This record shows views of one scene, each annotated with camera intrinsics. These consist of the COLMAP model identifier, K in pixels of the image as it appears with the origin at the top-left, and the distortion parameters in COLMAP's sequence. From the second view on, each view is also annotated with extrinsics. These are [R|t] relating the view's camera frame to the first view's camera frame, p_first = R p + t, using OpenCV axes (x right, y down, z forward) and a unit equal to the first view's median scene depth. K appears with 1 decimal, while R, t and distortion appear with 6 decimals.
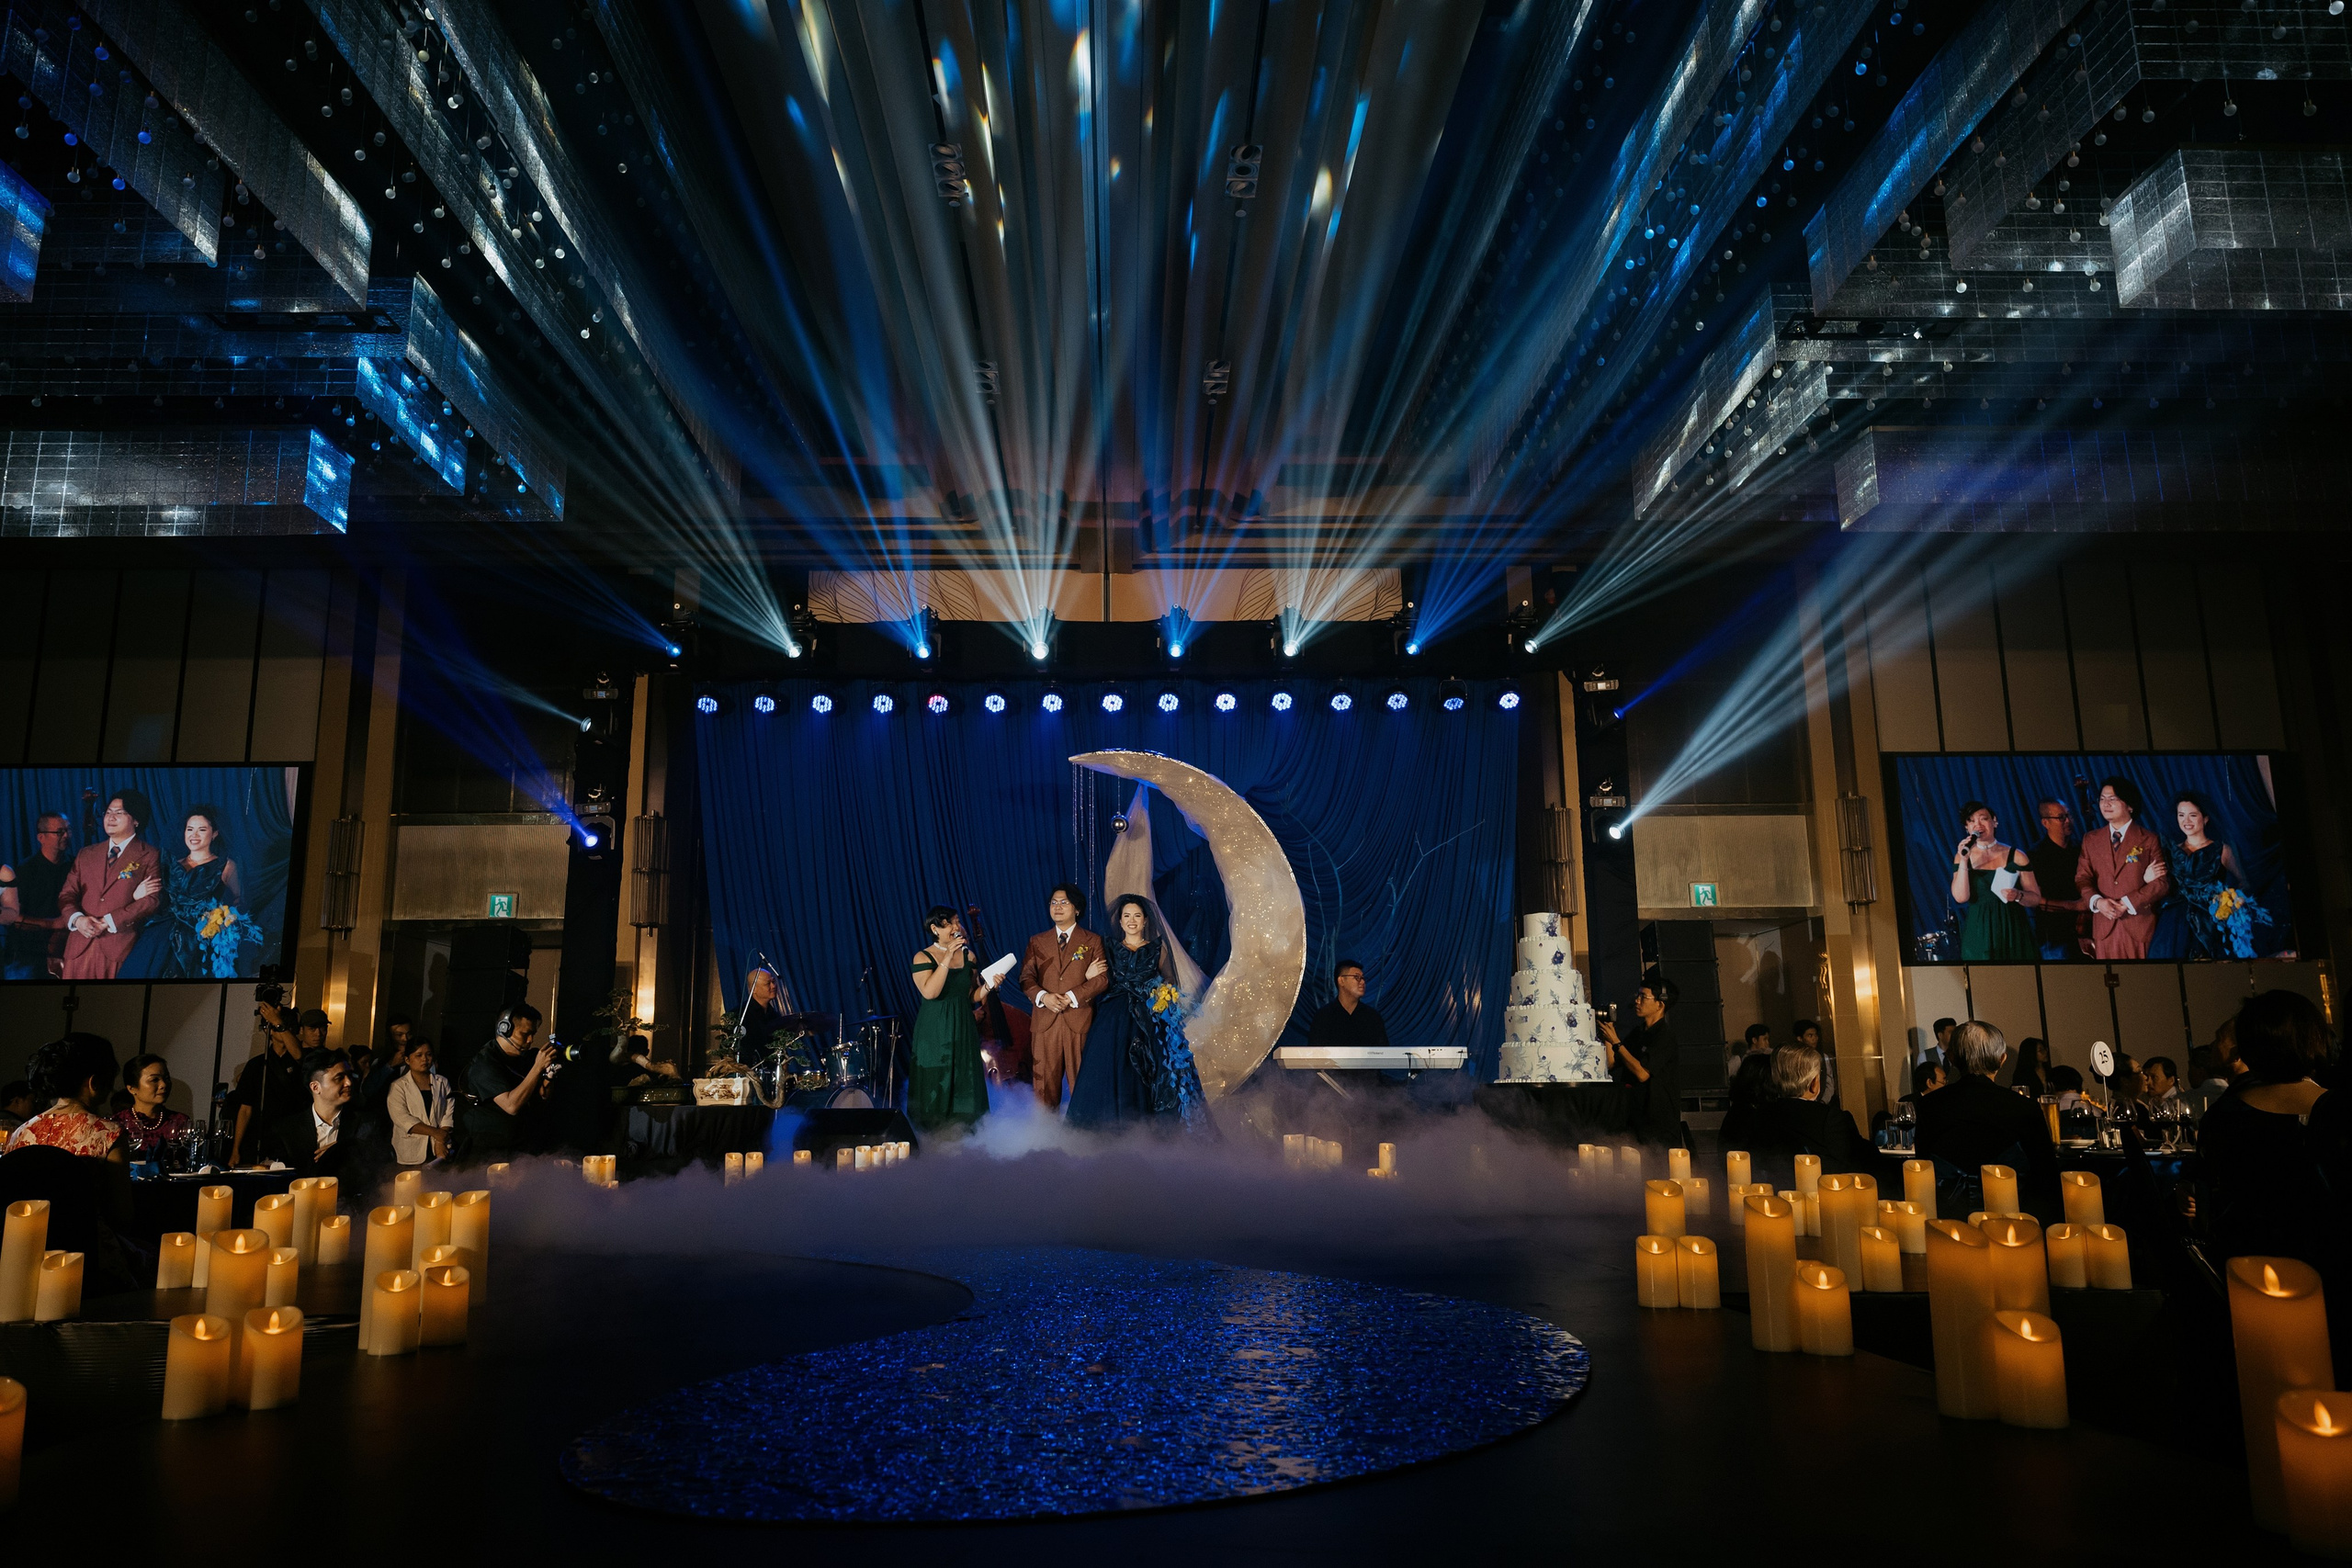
lens RADIAL K [[1650.9, 0, 1179.7], [0, 1650.9, 768.7], [0, 0, 1]] dist [-0.004713, -0.007787]
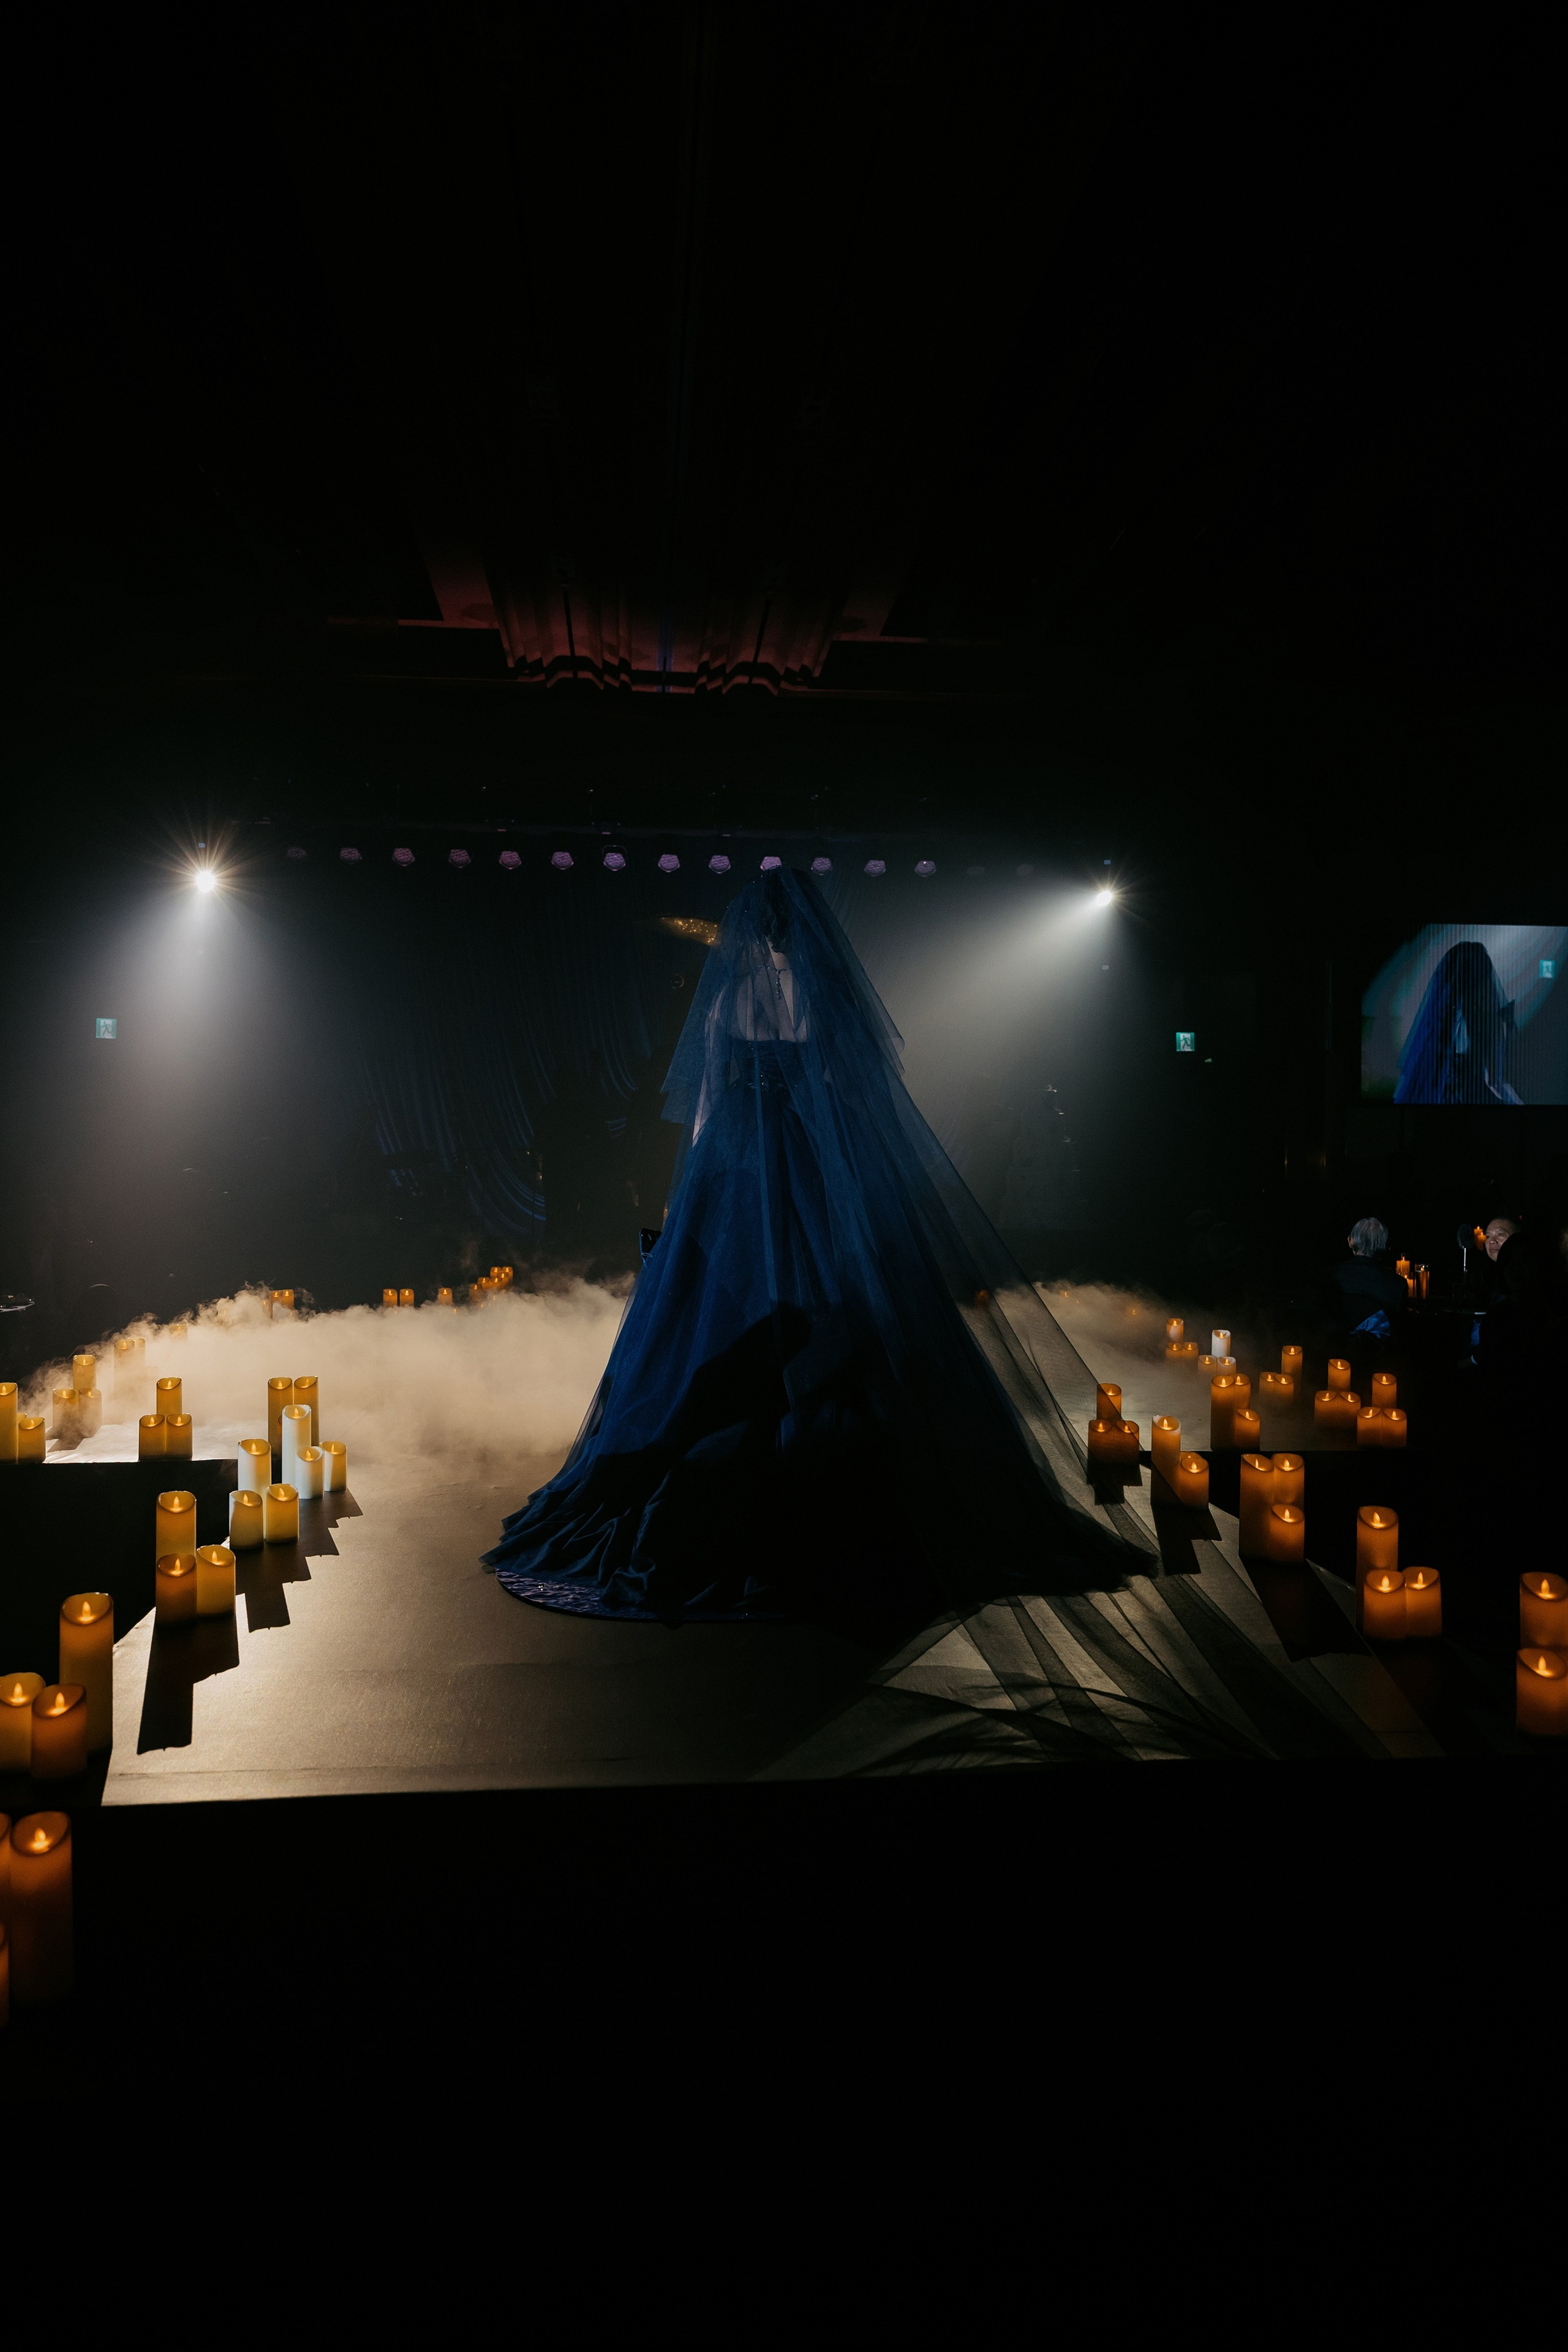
lens RADIAL K [[1592.1, 0, 784.0], [0, 1592.1, 1176.0], [0, 0, 1]] dist [-0.005315, -0.002216]
pose [[0.998133, 0.018916, 0.058075, -0.025783], [-0.030283, 0.979002, 0.201590, -0.060221], [-0.053042, -0.202972, 0.977747, -0.102433]]
